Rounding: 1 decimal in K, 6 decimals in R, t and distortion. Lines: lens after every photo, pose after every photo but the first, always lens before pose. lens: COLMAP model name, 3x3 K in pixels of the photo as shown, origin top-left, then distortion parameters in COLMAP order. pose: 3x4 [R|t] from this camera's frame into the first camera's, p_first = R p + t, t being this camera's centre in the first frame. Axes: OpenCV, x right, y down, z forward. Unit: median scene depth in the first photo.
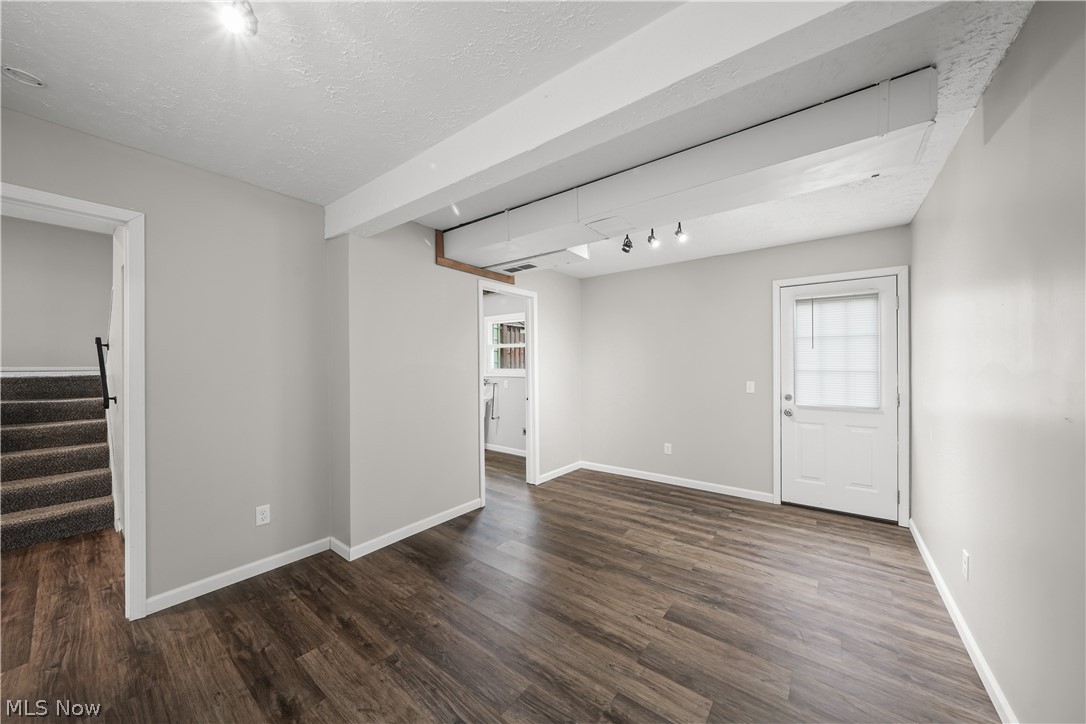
lens RADIAL K [[379.3, 0, 541.4], [0, 379.3, 364.7], [0, 0, 1]] dist [-0.008863, 0.000134]
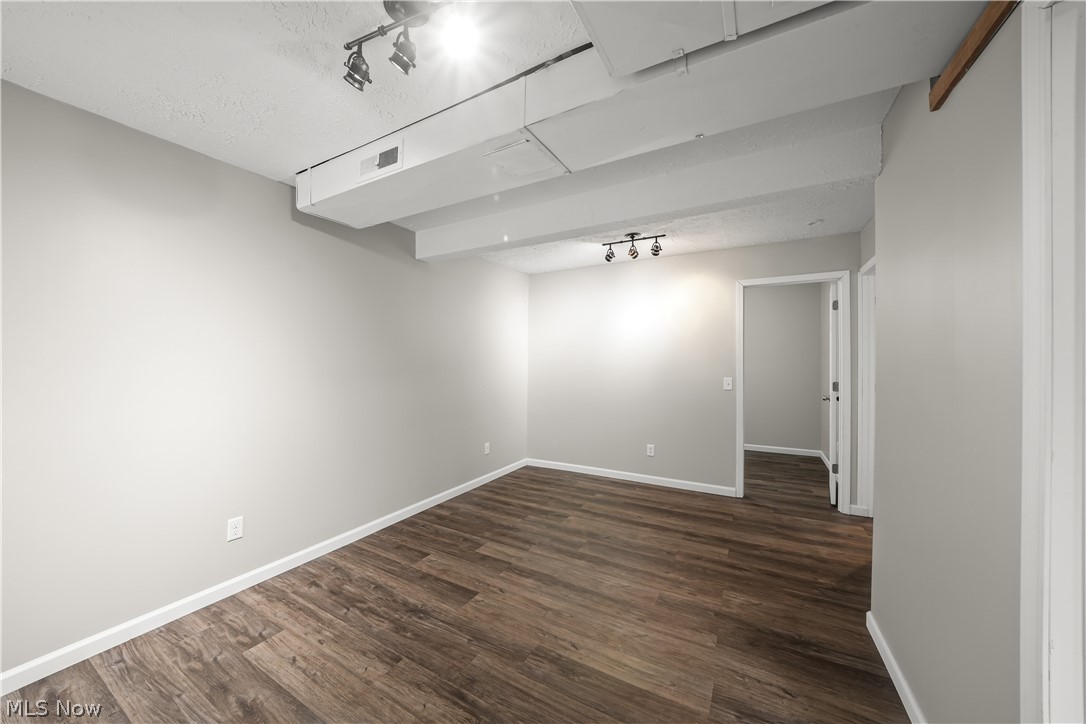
lens RADIAL K [[379.3, 0, 541.3], [0, 379.3, 362.2], [0, 0, 1]] dist [-0.008863, 0.000134]
pose [[-0.989696, 0.001901, -0.143175, 0.298180], [0.002375, 0.999992, -0.003136, 0.003548], [0.143168, -0.003444, -0.989692, 2.111897]]
